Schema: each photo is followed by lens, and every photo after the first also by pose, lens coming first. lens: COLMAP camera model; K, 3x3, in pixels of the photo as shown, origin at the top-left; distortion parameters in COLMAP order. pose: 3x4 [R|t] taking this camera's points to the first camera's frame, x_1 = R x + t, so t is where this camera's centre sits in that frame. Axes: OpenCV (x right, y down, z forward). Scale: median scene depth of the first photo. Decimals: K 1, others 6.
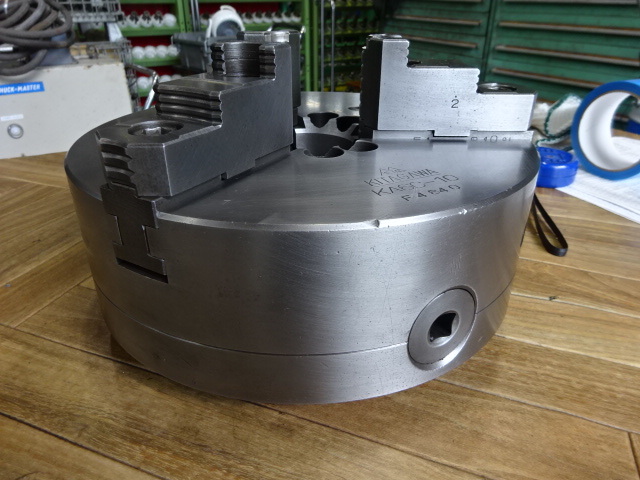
lens RADIAL K [[471.0, 0, 320.0], [0, 471.0, 240.0], [0, 0, 1]] dist [0.001128, -0.004016]
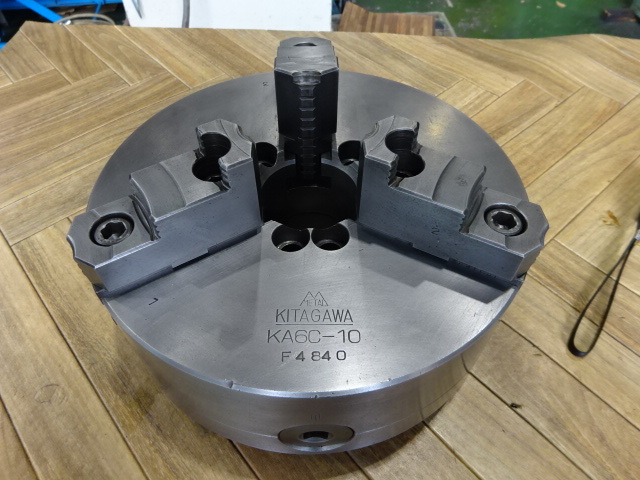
lens RADIAL K [[471.0, 0, 320.0], [0, 471.0, 240.0], [0, 0, 1]] dist [0.001128, -0.004016]
pose [[0.884861, 0.358603, -0.297364, 0.408206], [-0.215025, 0.880649, 0.422163, -0.683352], [0.413262, -0.309615, 0.856360, 0.135634]]
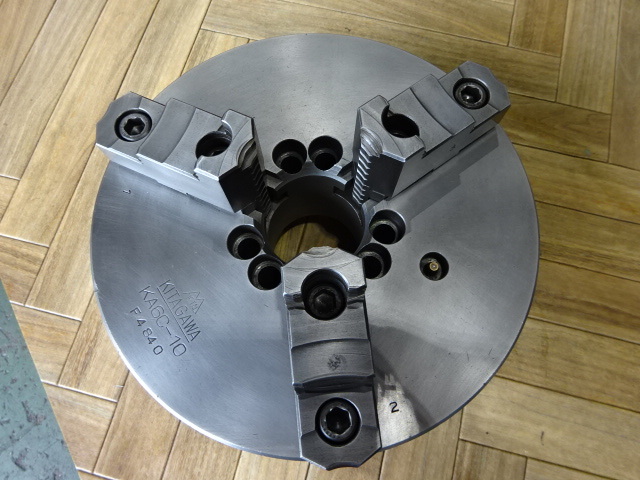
lens RADIAL K [[471.0, 0, 320.0], [0, 471.0, 240.0], [0, 0, 1]] dist [0.001128, -0.004016]
pose [[0.111184, 0.948764, -0.295779, 0.373722], [-0.456875, 0.313107, 0.832604, -1.269235], [0.882555, 0.042562, 0.468279, 0.686510]]
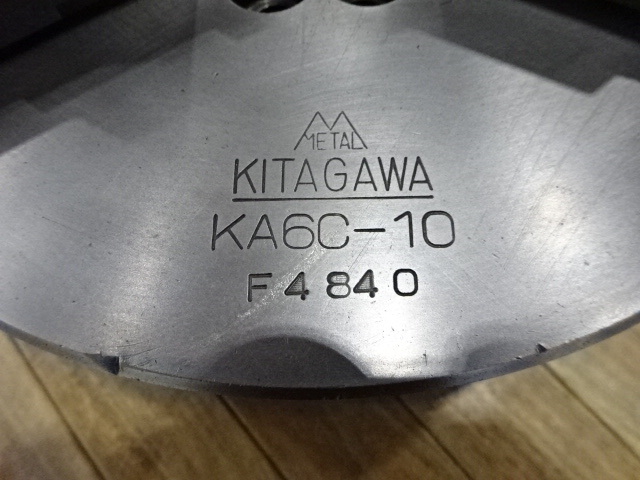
lens RADIAL K [[471.0, 0, 320.0], [0, 471.0, 240.0], [0, 0, 1]] dist [0.001128, -0.004016]
pose [[0.885749, 0.427311, -0.181254, 0.244290], [-0.183124, 0.680526, 0.709472, -0.357301], [0.426513, -0.595222, 0.681026, 0.631695]]
